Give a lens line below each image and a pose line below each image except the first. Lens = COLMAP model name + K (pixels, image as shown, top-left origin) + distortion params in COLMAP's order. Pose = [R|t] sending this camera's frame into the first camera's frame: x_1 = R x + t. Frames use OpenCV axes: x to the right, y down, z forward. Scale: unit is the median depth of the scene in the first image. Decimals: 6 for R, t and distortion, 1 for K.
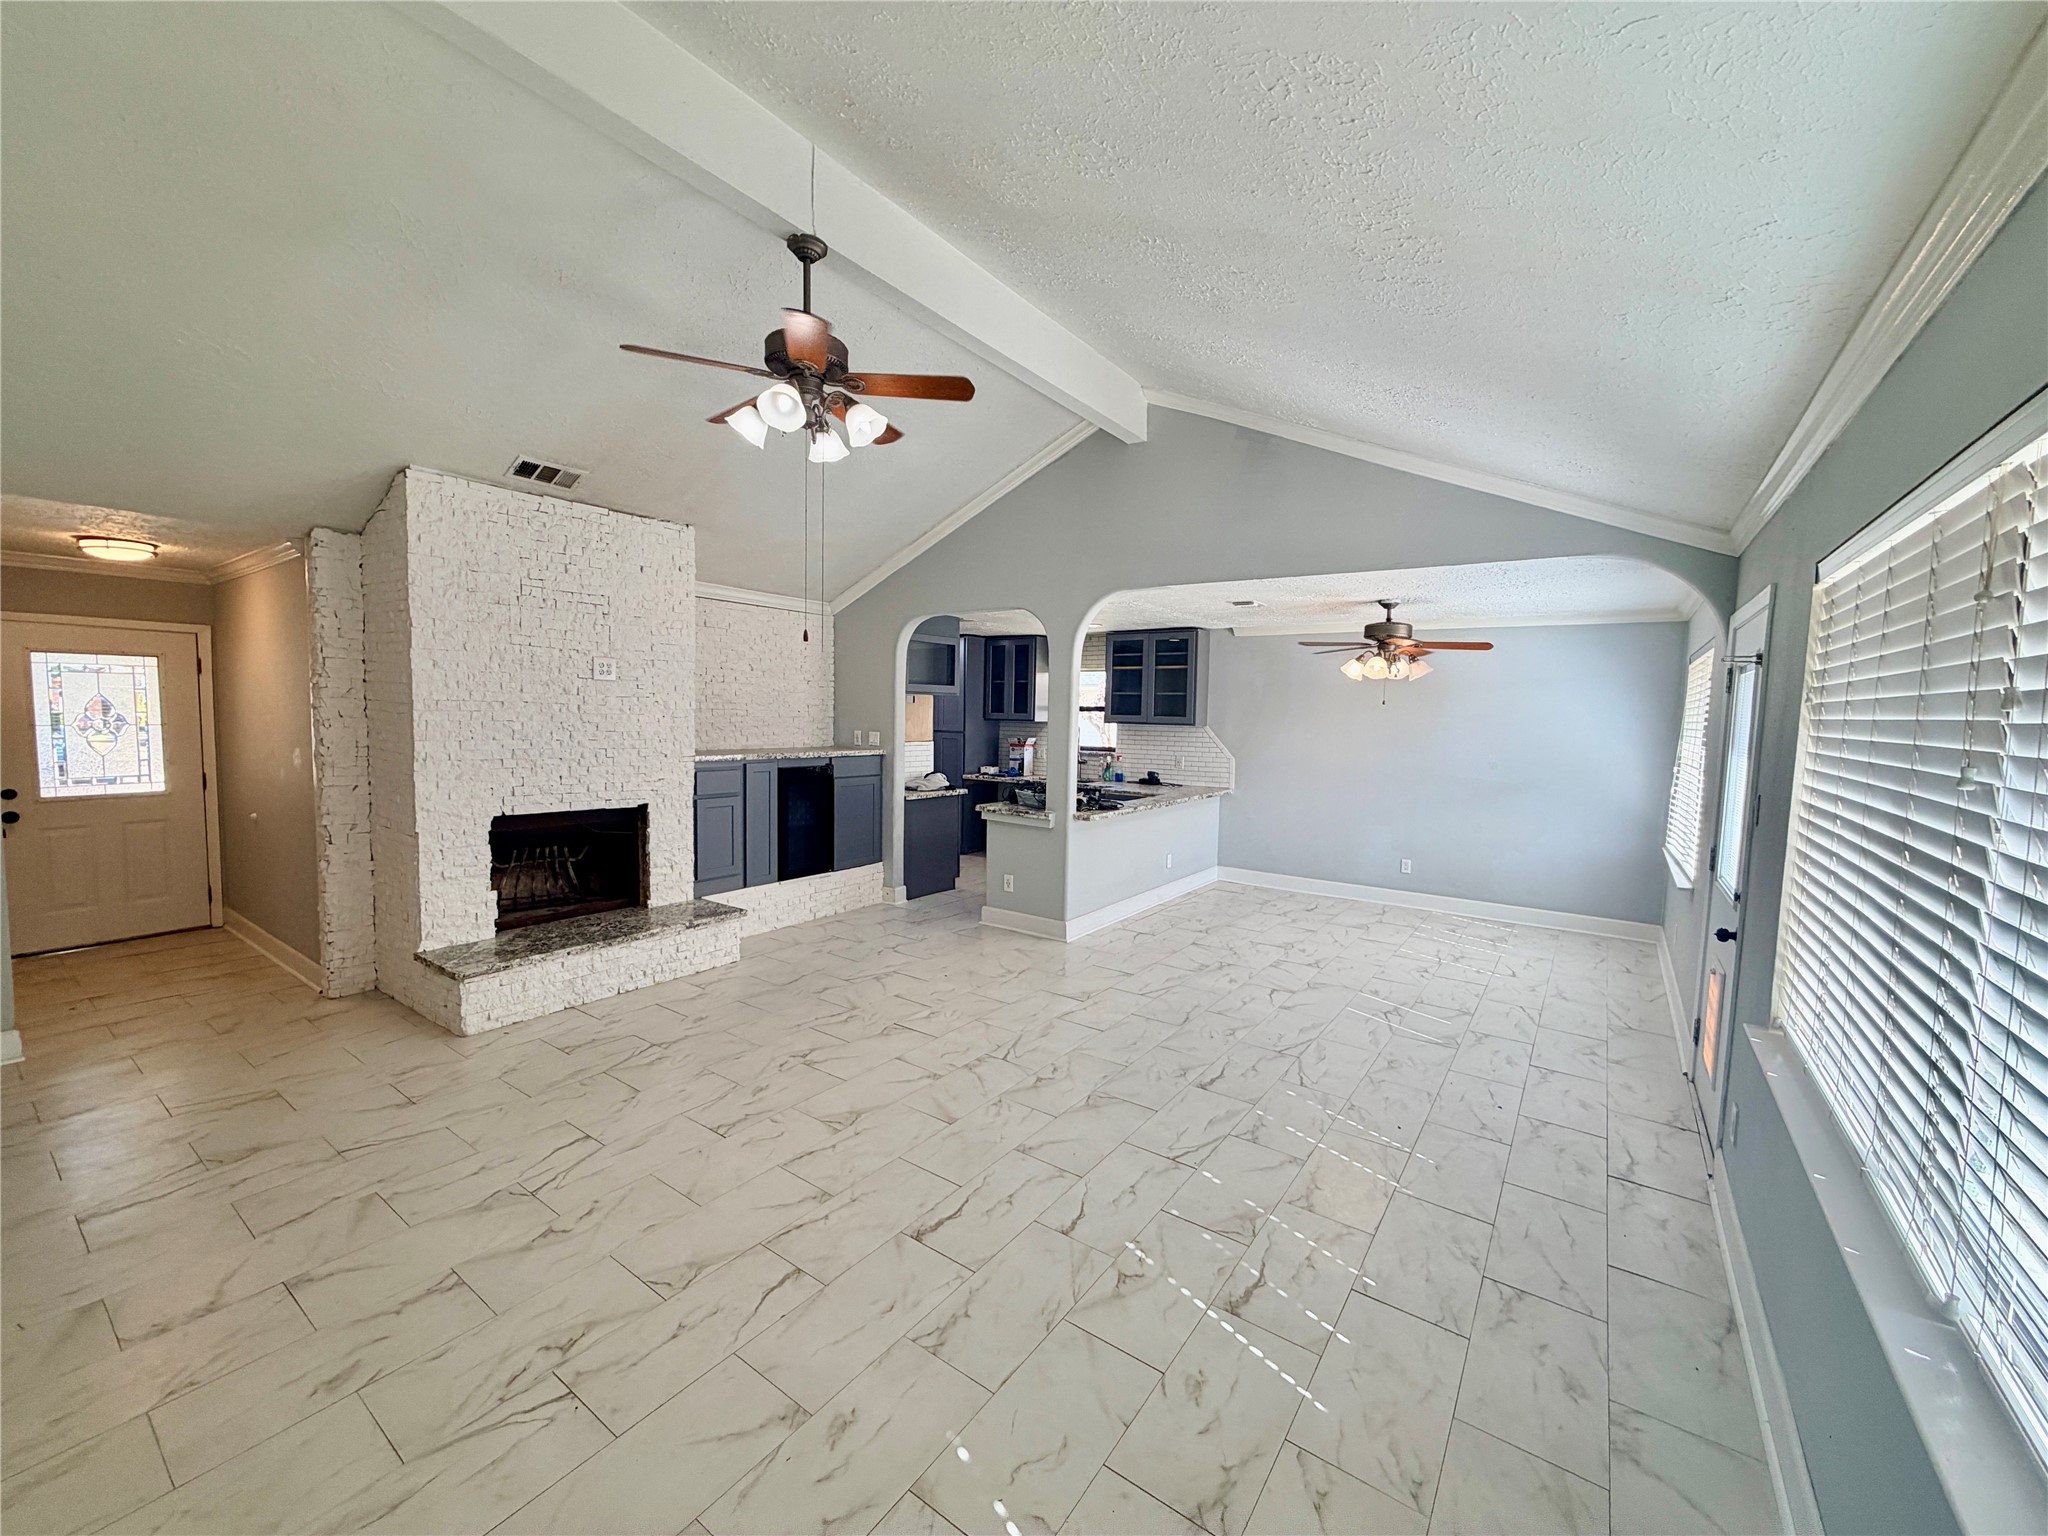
lens RADIAL K [[816.6, 0, 1016.8], [0, 816.6, 769.7], [0, 0, 1]] dist [0.001834, -0.000304]
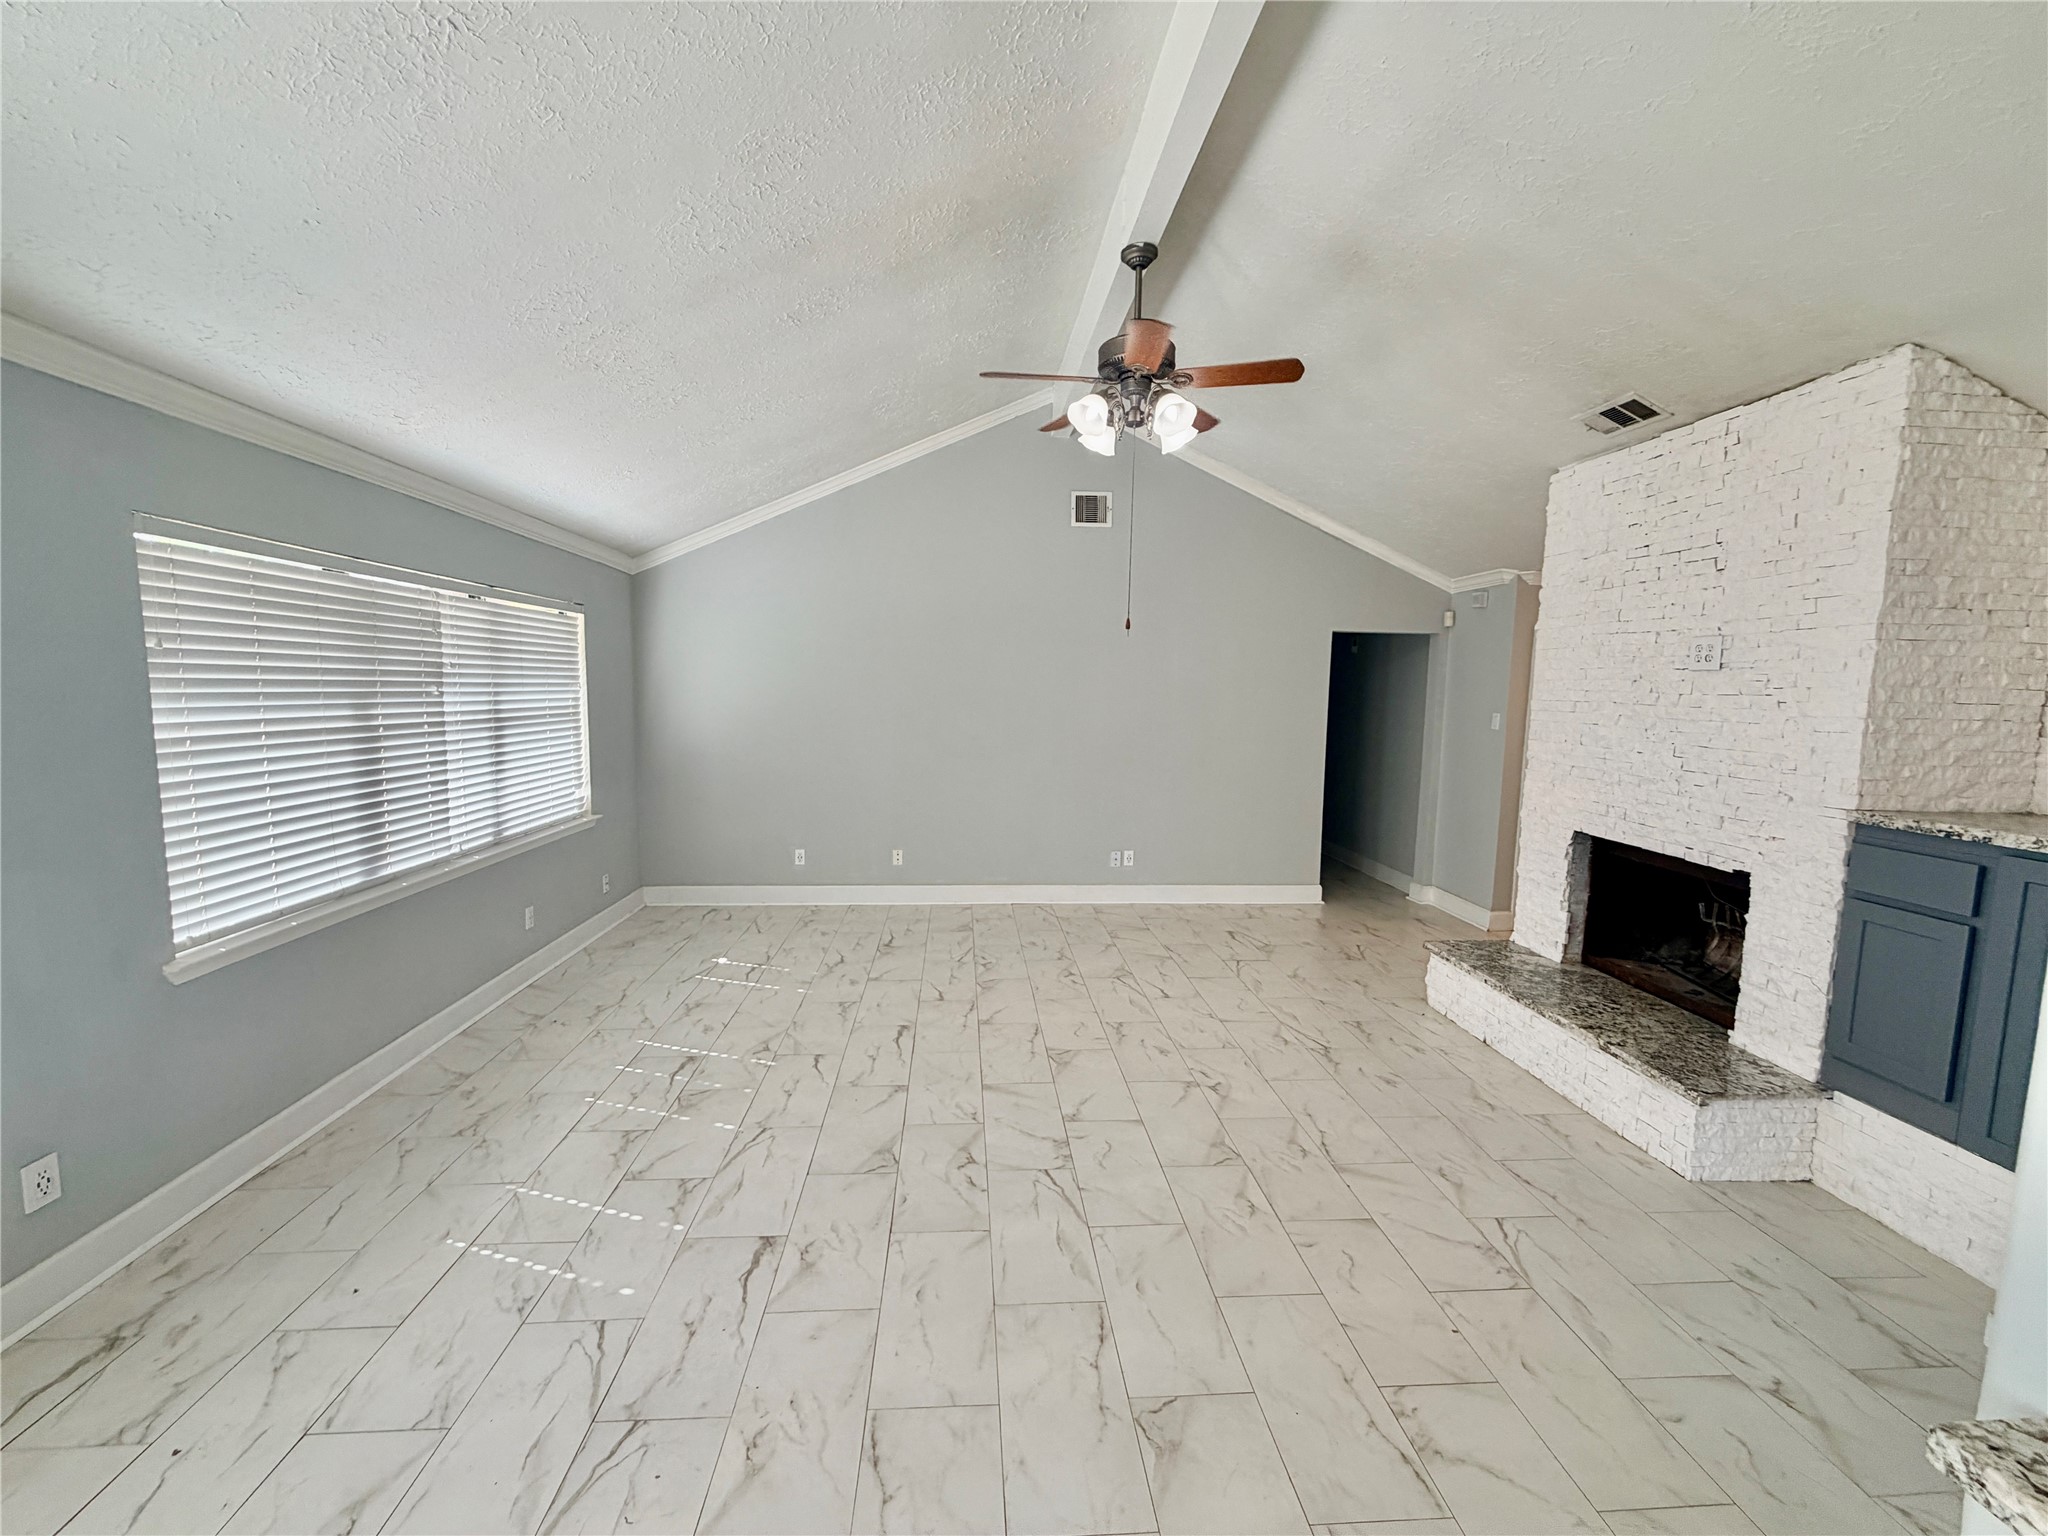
lens RADIAL K [[816.6, 0, 1020.1], [0, 816.6, 770.4], [0, 0, 1]] dist [0.001834, -0.000304]
pose [[-0.765675, 0.029380, -0.642557, 0.337156], [-0.085234, 0.985513, 0.146628, -0.074098], [0.637556, 0.167037, -0.752078, 1.086287]]
